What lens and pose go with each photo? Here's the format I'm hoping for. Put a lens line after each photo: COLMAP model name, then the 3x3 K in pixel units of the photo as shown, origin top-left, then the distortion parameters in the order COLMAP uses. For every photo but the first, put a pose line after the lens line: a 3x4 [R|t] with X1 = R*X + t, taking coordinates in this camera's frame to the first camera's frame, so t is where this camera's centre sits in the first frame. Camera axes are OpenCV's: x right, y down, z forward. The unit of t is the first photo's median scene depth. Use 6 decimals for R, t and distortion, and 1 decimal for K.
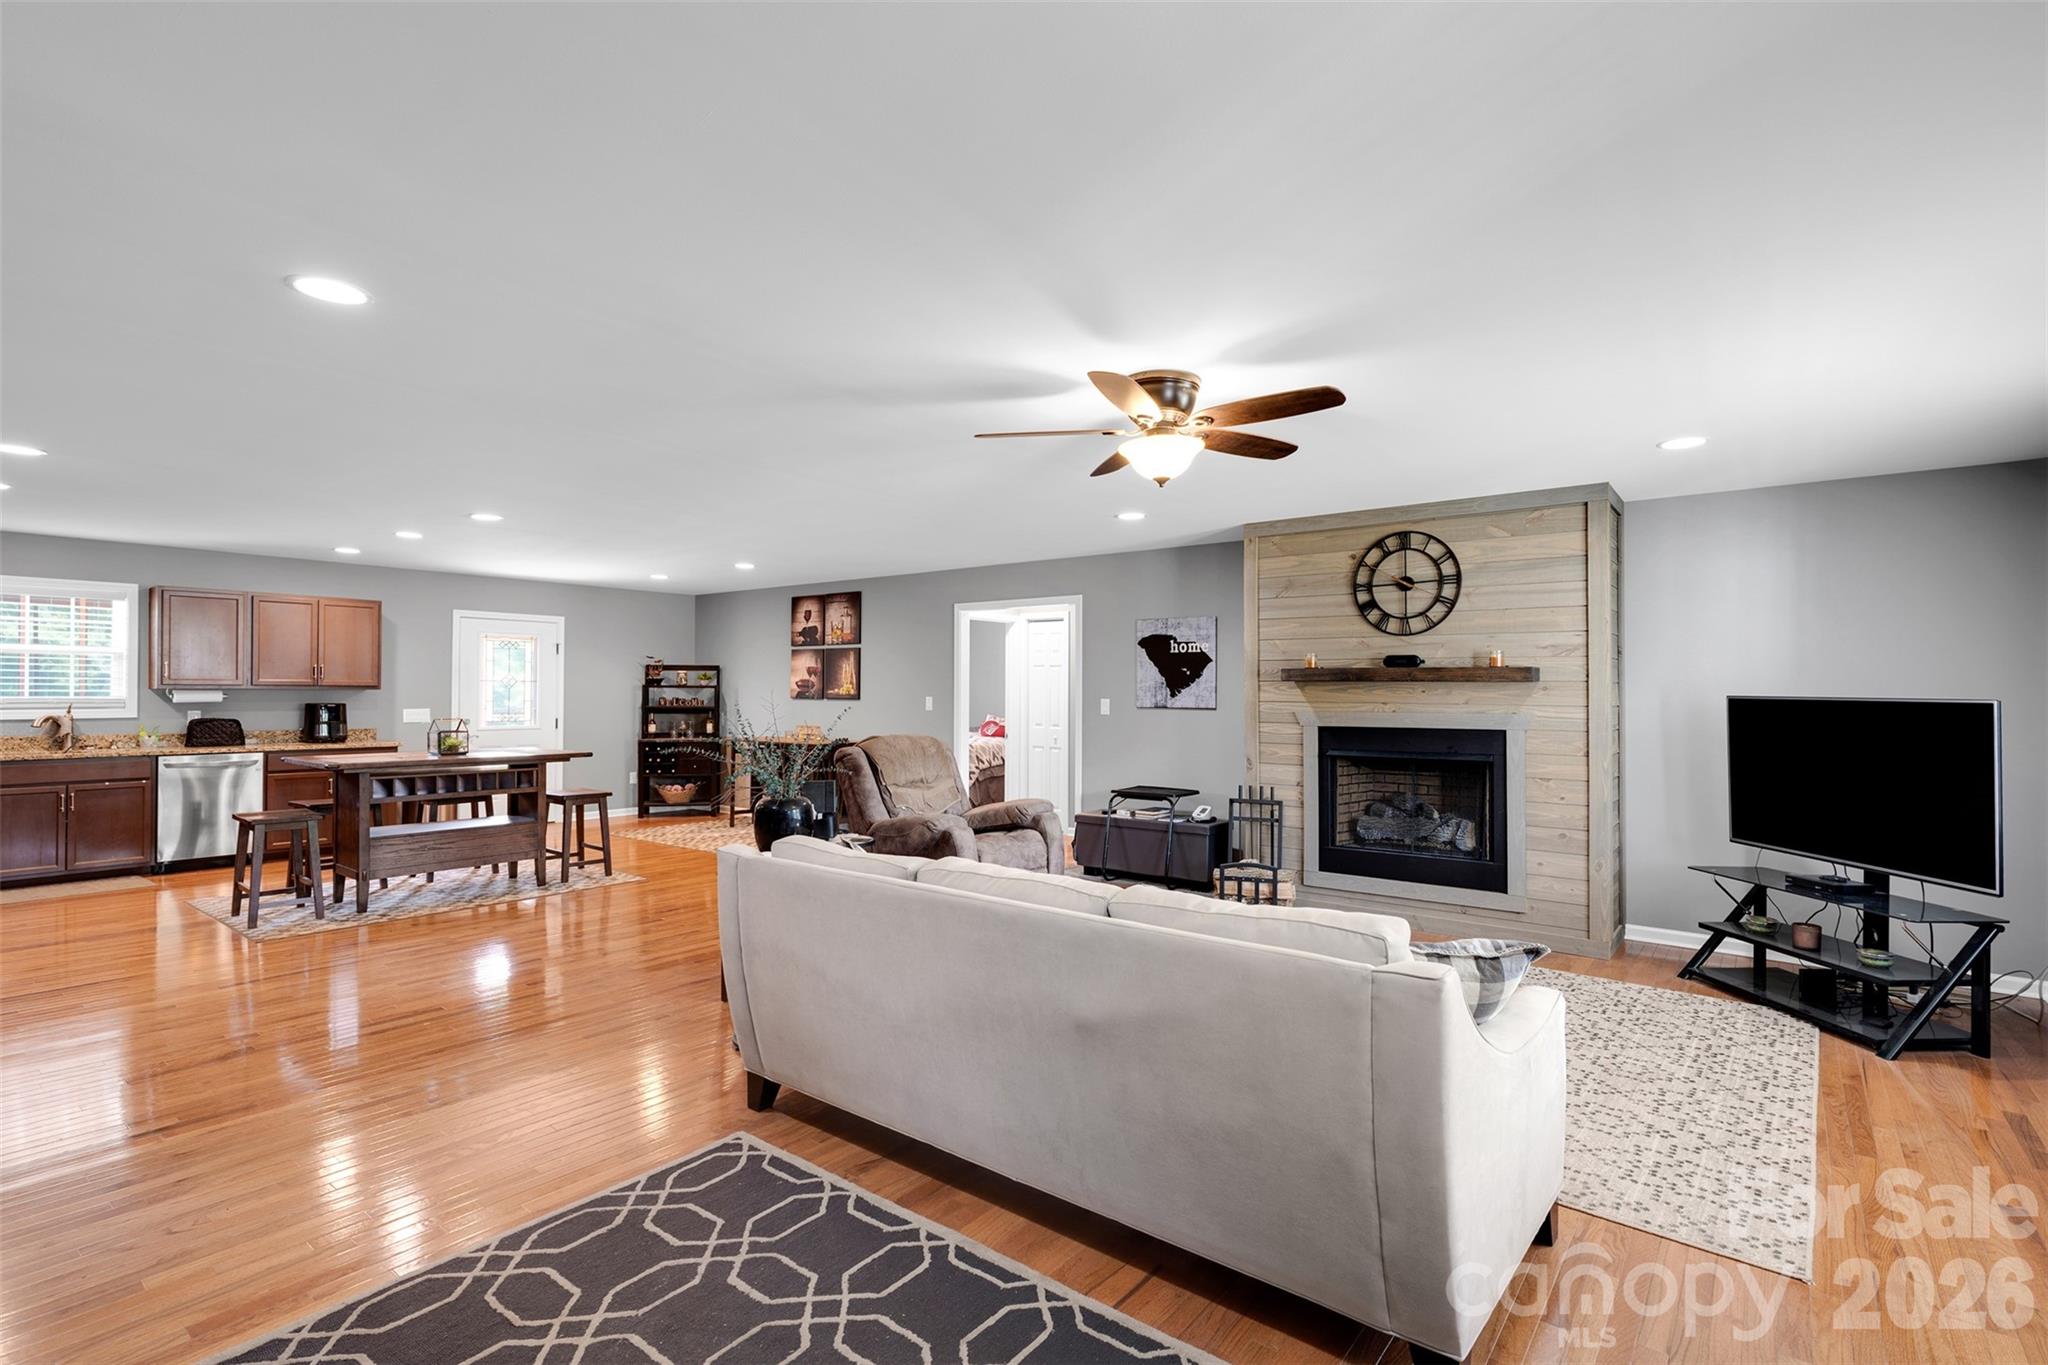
lens RADIAL K [[967.1, 0, 1024.0], [0, 967.1, 682.5], [0, 0, 1]] dist [0.020954, 0.000004]
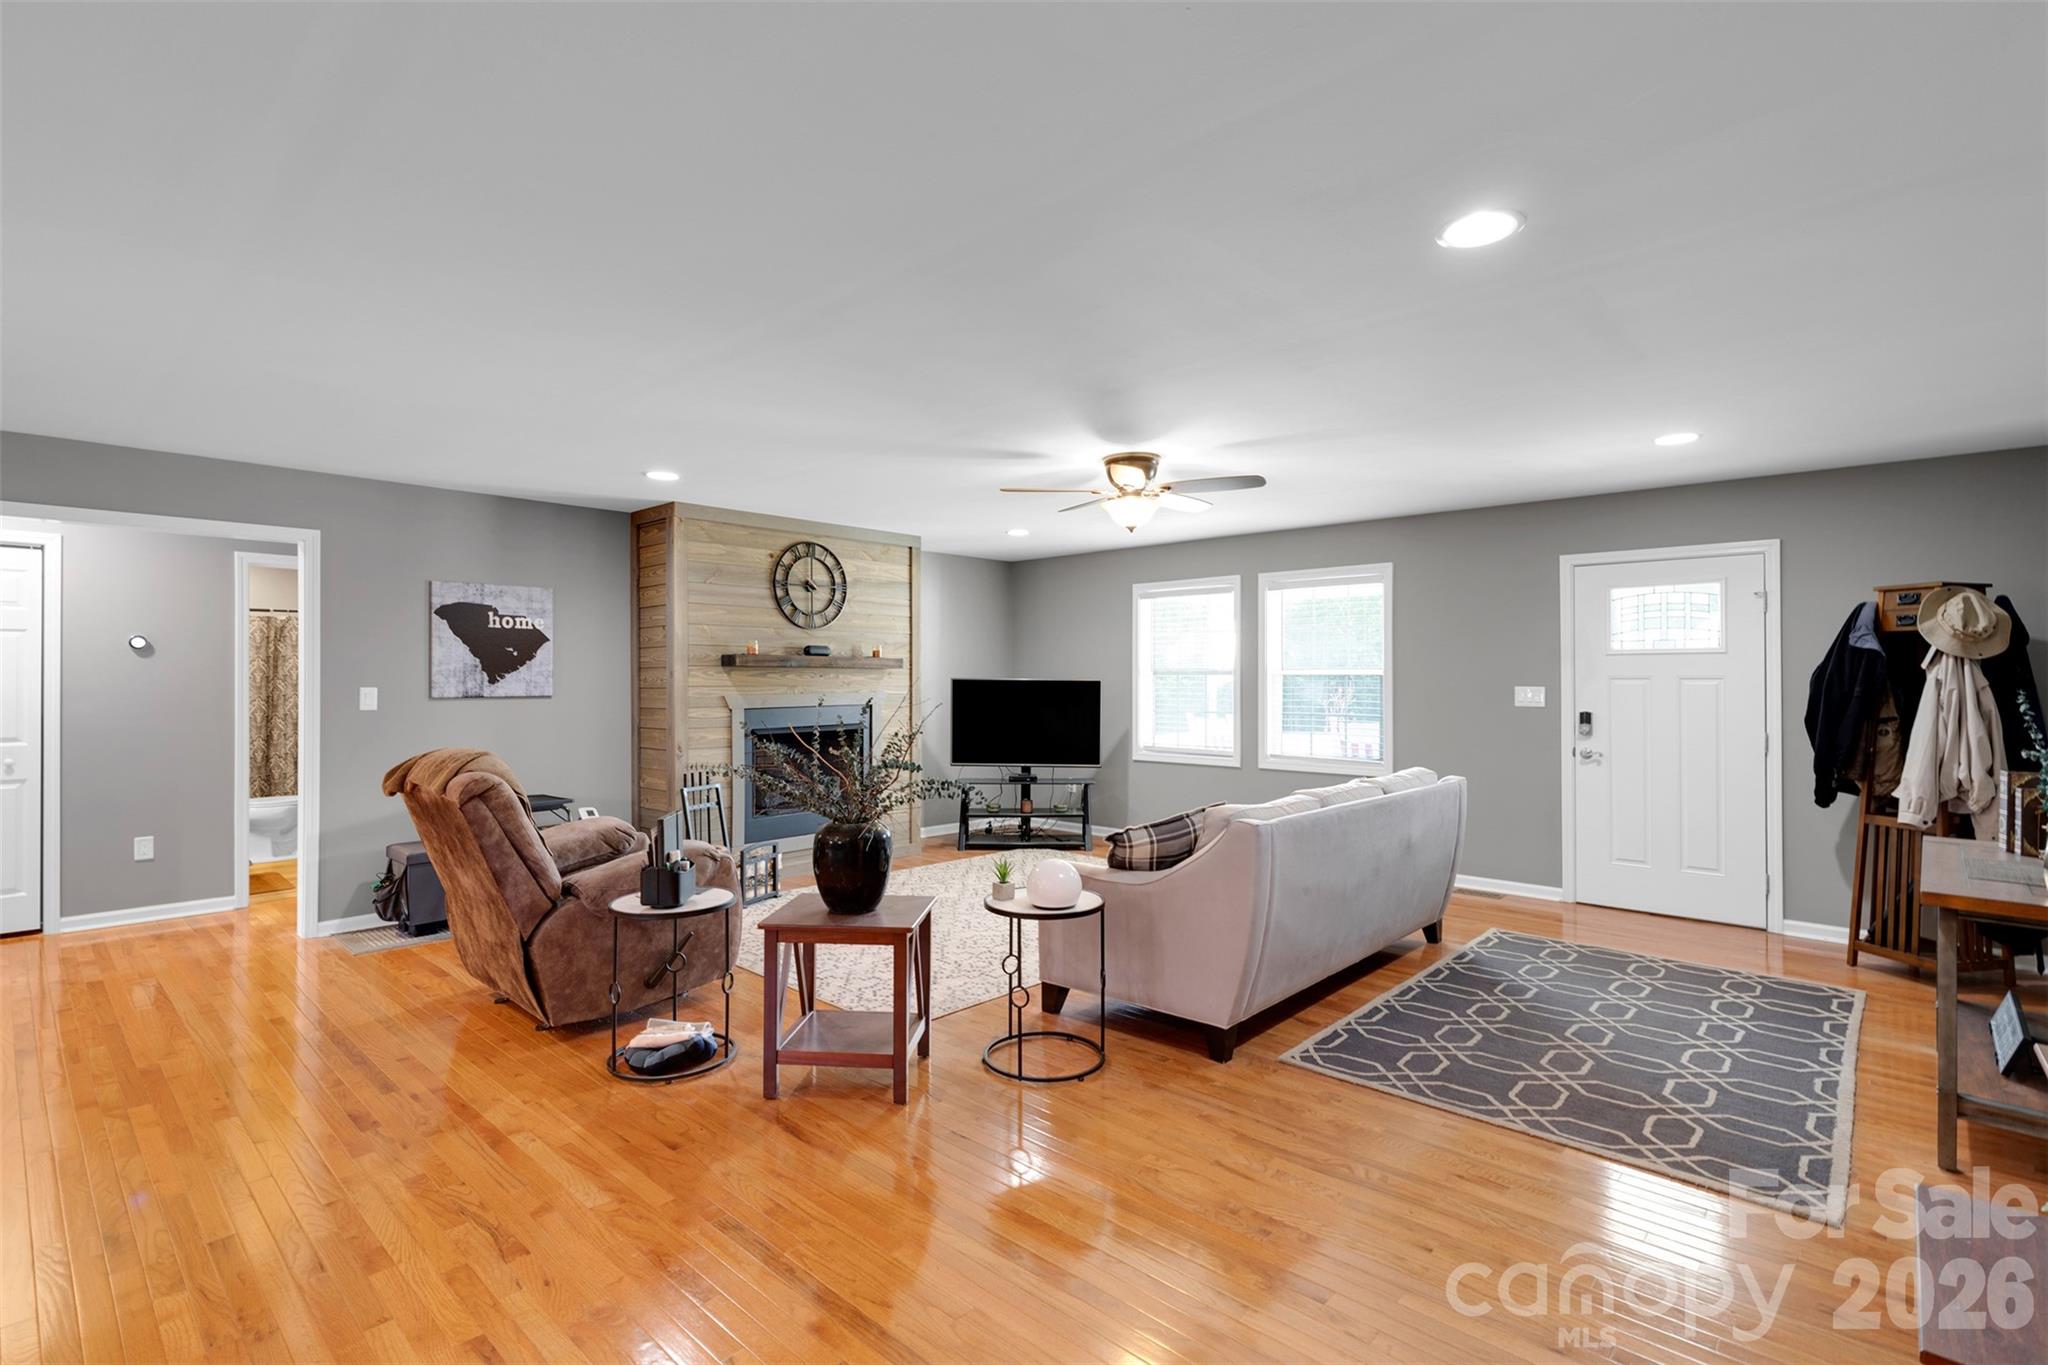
lens RADIAL K [[958.2, 0, 1024.0], [0, 958.2, 682.5], [0, 0, 1]] dist [0.001506, 0.000090]
pose [[0.071765, -0.009776, 0.997374, -0.739940], [-0.008336, 0.999911, 0.010401, 0.002889], [-0.997387, -0.009060, 0.071677, 0.626970]]
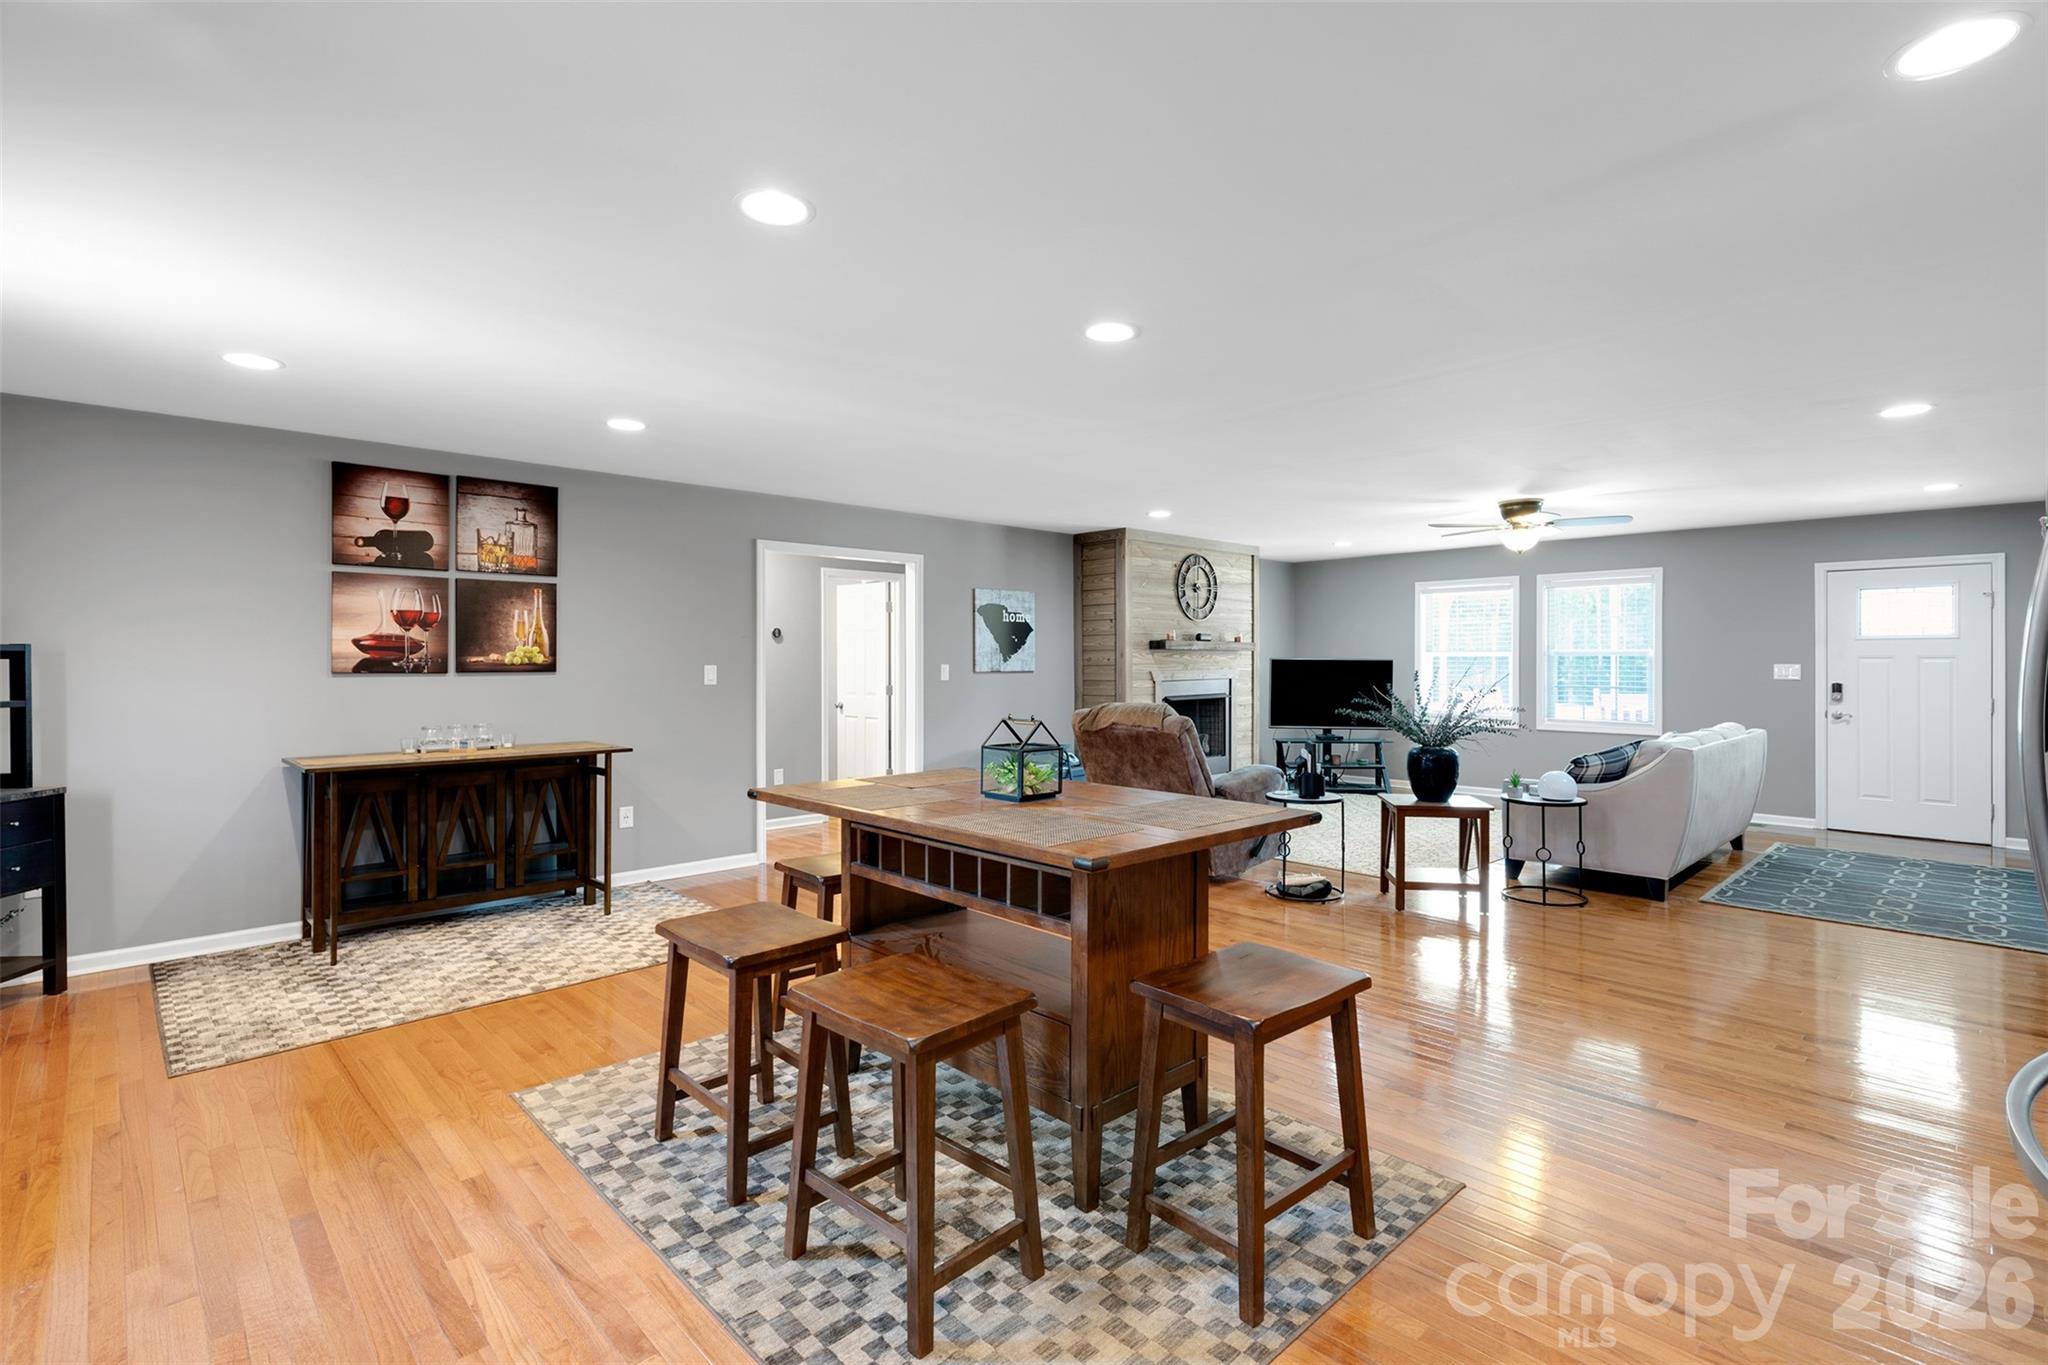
lens RADIAL K [[946.2, 0, 1024.0], [0, 946.2, 682.5], [0, 0, 1]] dist [-0.001493, 0.000299]
pose [[0.139383, -0.029245, 0.989807, -1.120970], [-0.007774, 0.999501, 0.030626, 0.006621], [-0.990208, -0.011964, 0.139087, 1.022141]]
